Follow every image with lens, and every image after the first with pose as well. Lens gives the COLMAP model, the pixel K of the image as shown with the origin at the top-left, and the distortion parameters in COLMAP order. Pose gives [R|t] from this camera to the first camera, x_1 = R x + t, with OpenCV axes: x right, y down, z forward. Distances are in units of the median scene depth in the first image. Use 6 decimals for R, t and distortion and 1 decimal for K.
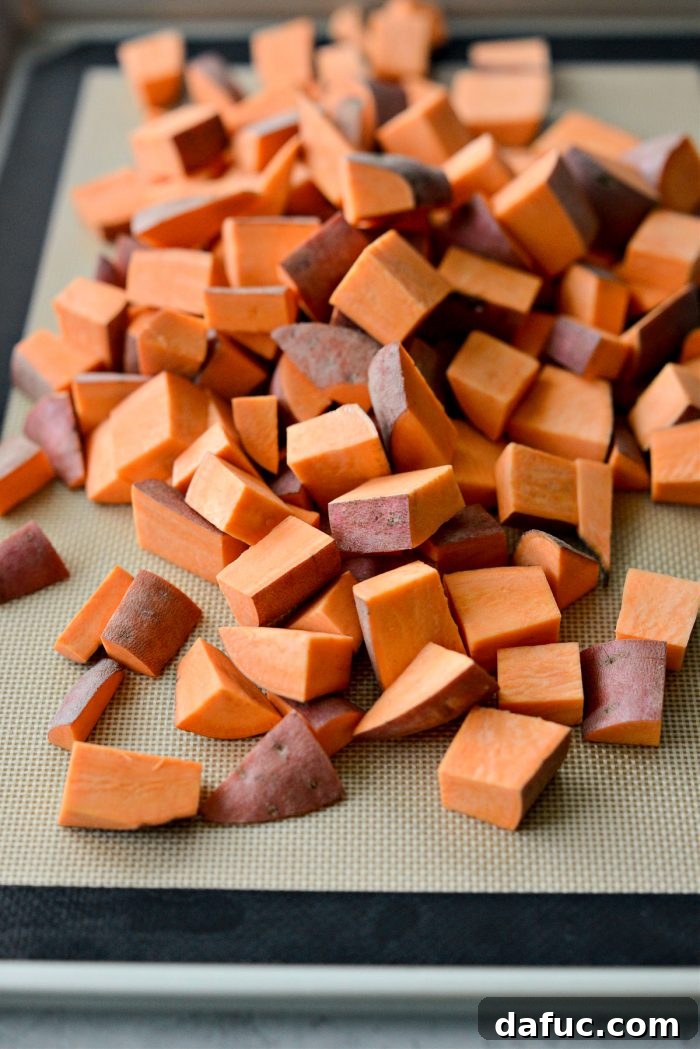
lens RADIAL K [[1735.1, 0, 350.0], [0, 1735.1, 524.5], [0, 0, 1]] dist [-0.041118, -0.035922]
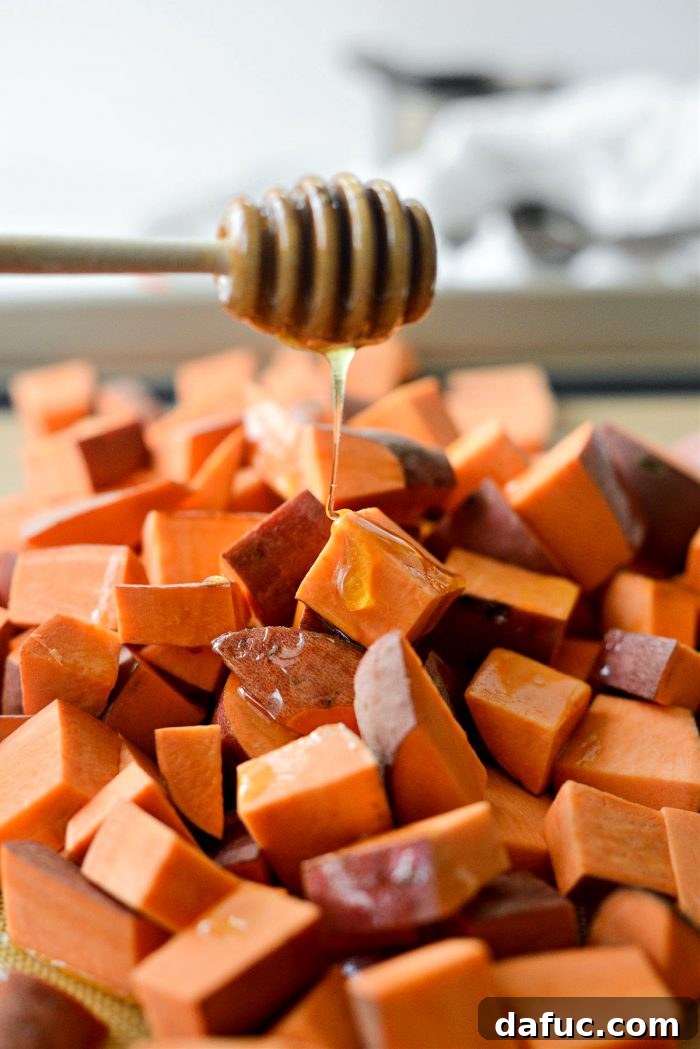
lens RADIAL K [[1735.1, 0, 350.0], [0, 1735.1, 524.5], [0, 0, 1]] dist [-0.041118, -0.035922]
pose [[0.998601, -0.012840, 0.051304, -0.025756], [0.029420, 0.940999, -0.337129, 0.085065], [-0.043948, 0.338166, 0.940060, 0.333351]]
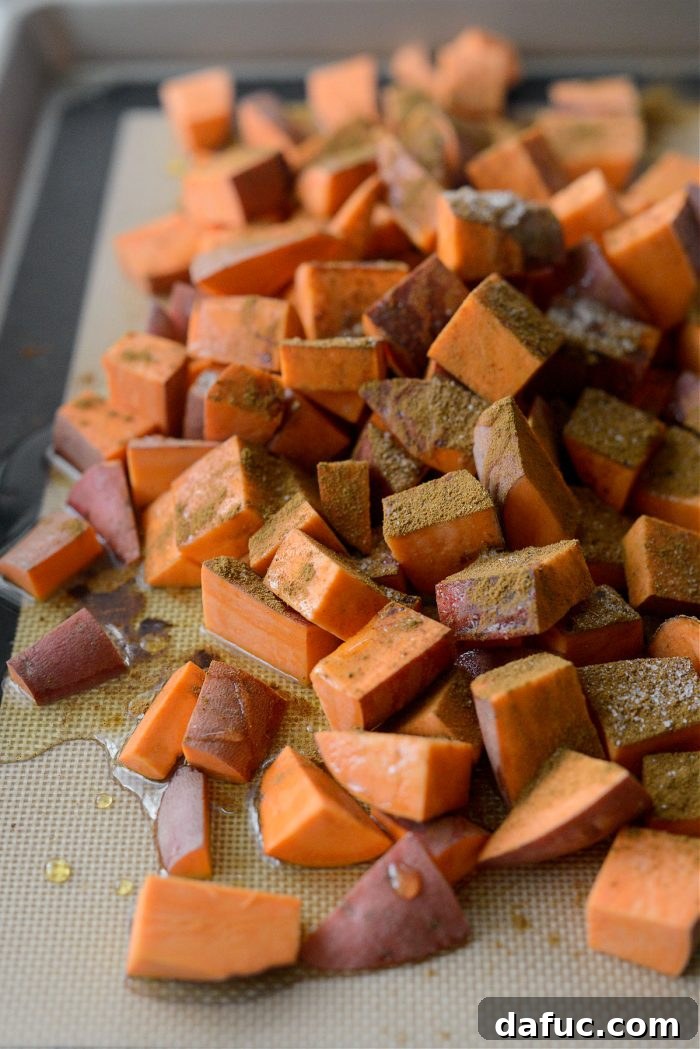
lens RADIAL K [[1735.1, 0, 350.0], [0, 1735.1, 524.5], [0, 0, 1]] dist [-0.041118, -0.035922]
pose [[0.999899, -0.005097, 0.013245, -0.063636], [0.005846, 0.998349, -0.057133, 0.005937], [-0.012932, 0.057205, 0.998279, 0.144480]]
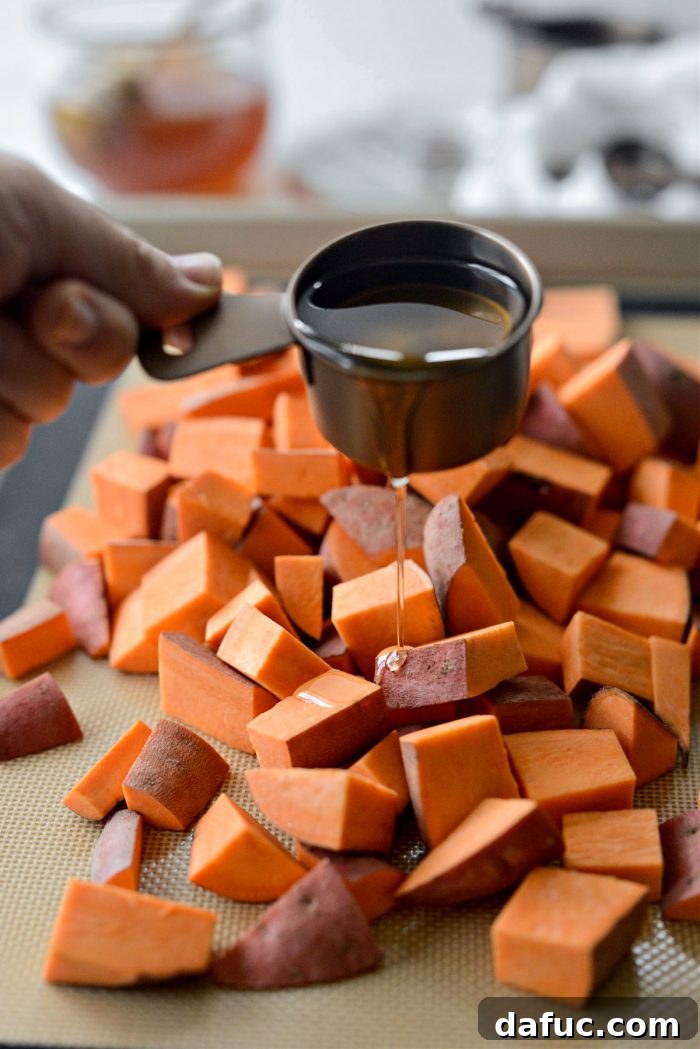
lens RADIAL K [[1735.1, 0, 350.0], [0, 1735.1, 524.5], [0, 0, 1]] dist [-0.041118, -0.035922]
pose [[0.998784, 0.038107, -0.031273, -0.000130], [-0.045216, 0.960890, -0.273215, 0.163061], [0.019639, 0.274297, 0.961444, 0.112465]]
